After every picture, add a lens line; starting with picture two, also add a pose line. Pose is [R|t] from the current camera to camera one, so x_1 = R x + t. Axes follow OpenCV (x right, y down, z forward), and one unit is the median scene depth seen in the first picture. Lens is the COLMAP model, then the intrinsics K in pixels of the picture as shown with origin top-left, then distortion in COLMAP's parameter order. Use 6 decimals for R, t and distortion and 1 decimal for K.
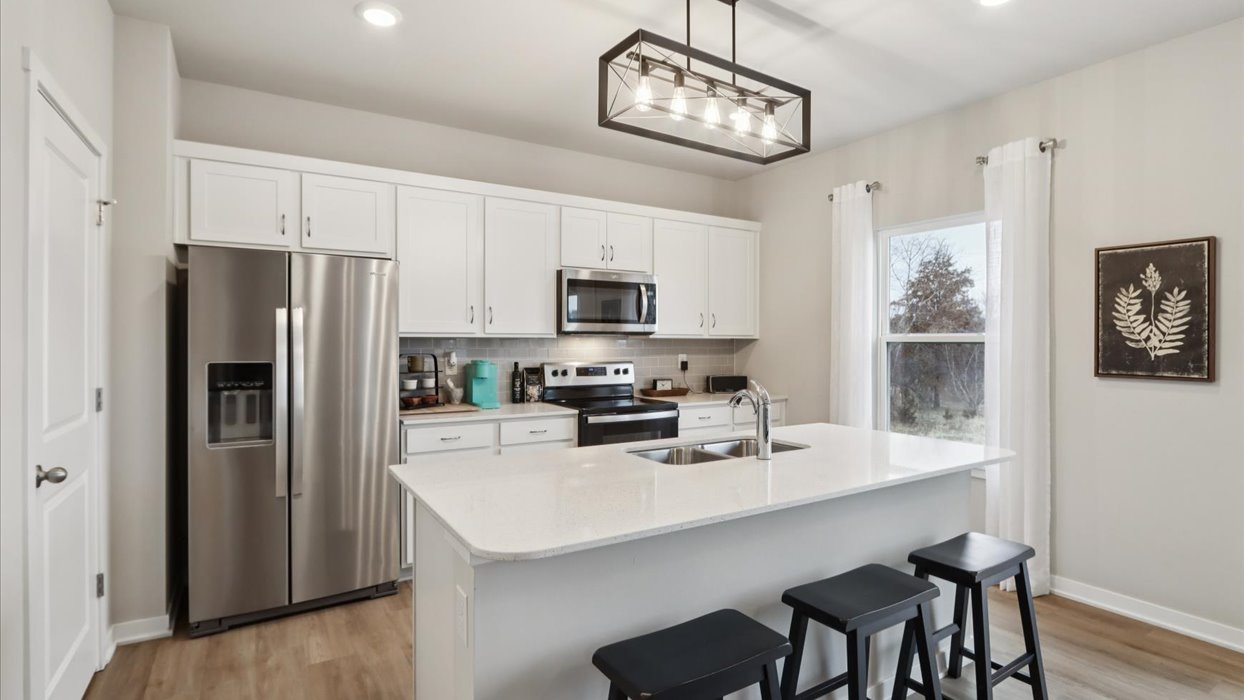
lens RADIAL K [[602.5, 0, 617.7], [0, 602.5, 346.9], [0, 0, 1]] dist [-0.020136, 0.003519]
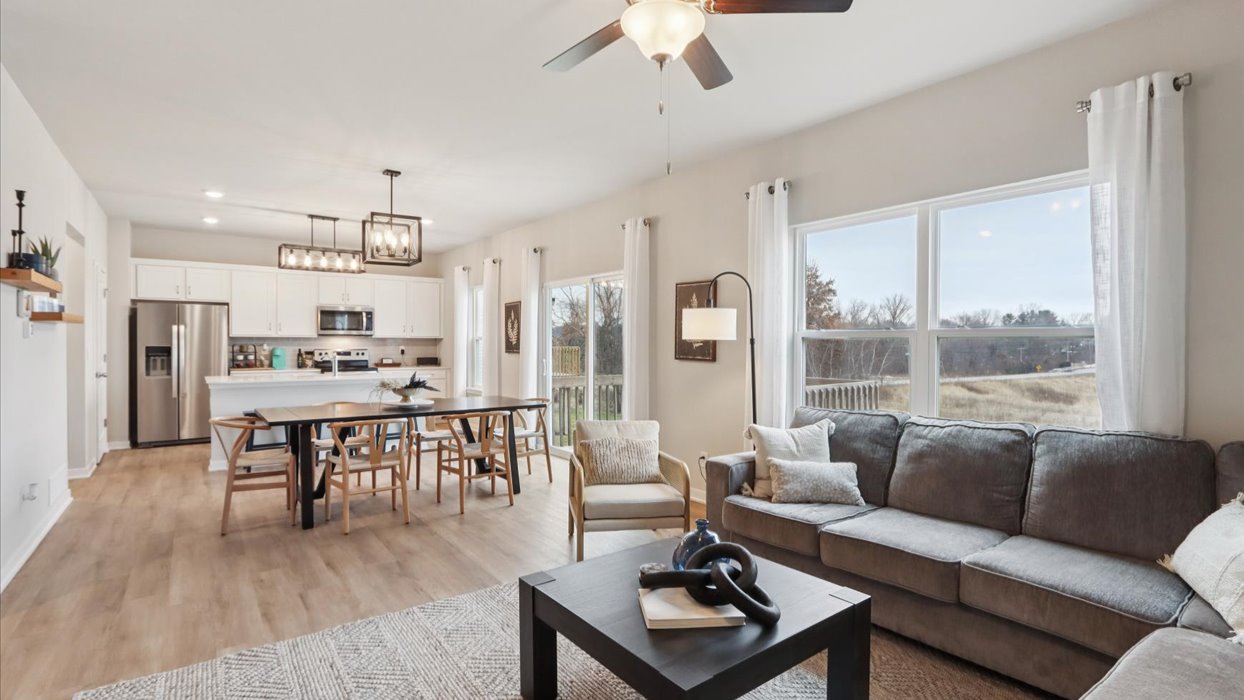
lens RADIAL K [[602.5, 0, 627.0], [0, 602.5, 350.9], [0, 0, 1]] dist [-0.020136, 0.003519]
pose [[0.996804, -0.000838, 0.079883, 0.844198], [0.000612, 0.999996, 0.002854, 0.028732], [-0.079885, -0.002796, 0.996800, -1.235111]]
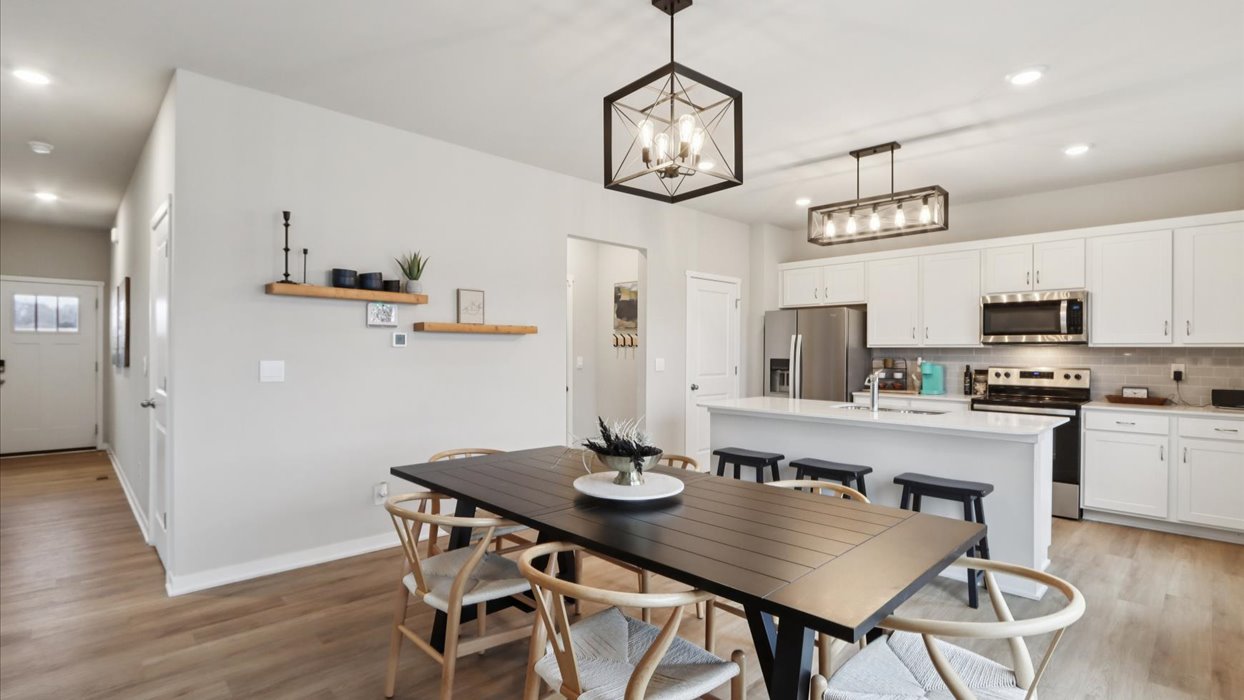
lens RADIAL K [[602.5, 0, 612.2], [0, 602.5, 354.3], [0, 0, 1]] dist [-0.020136, 0.003519]
pose [[0.206633, 0.002606, -0.978415, 1.053174], [-0.017225, 0.999851, -0.000975, 0.016749], [0.978267, 0.017055, 0.206648, -0.085237]]
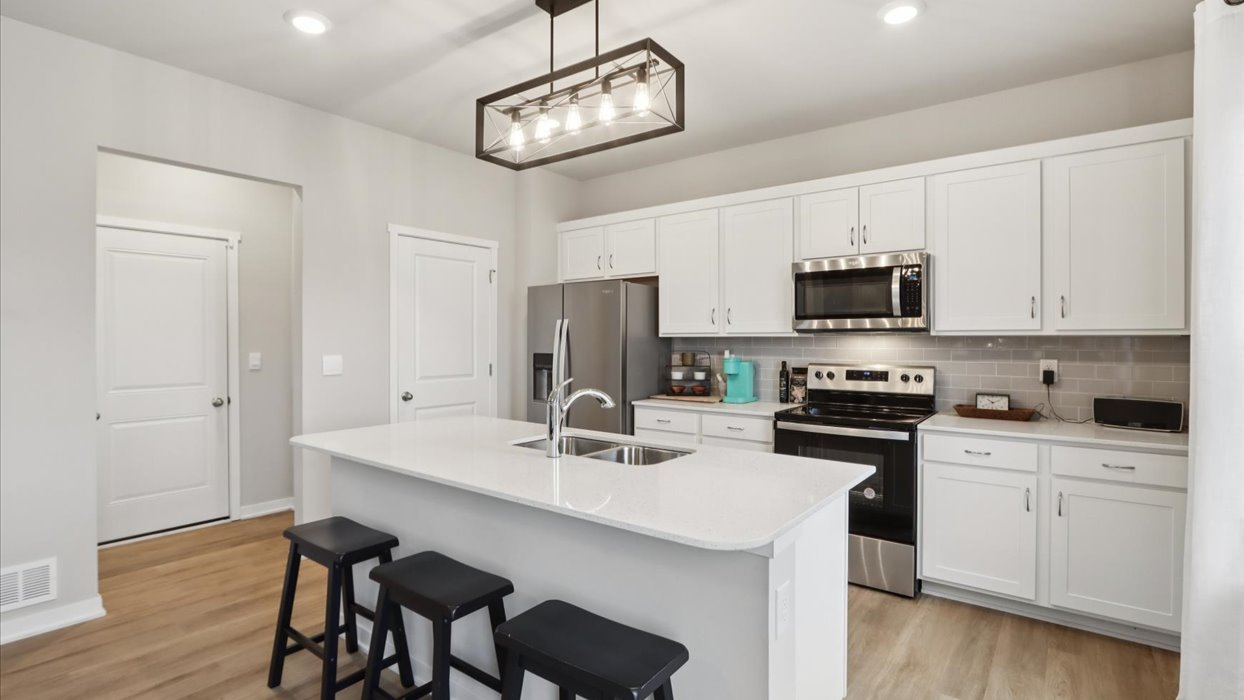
lens RADIAL K [[602.5, 0, 621.7], [0, 602.5, 343.9], [0, 0, 1]] dist [-0.020136, 0.003519]
pose [[0.348807, 0.004671, -0.937183, 0.692695], [-0.009747, 0.999952, 0.001356, -0.001847], [0.937144, 0.008662, 0.348836, 0.427293]]
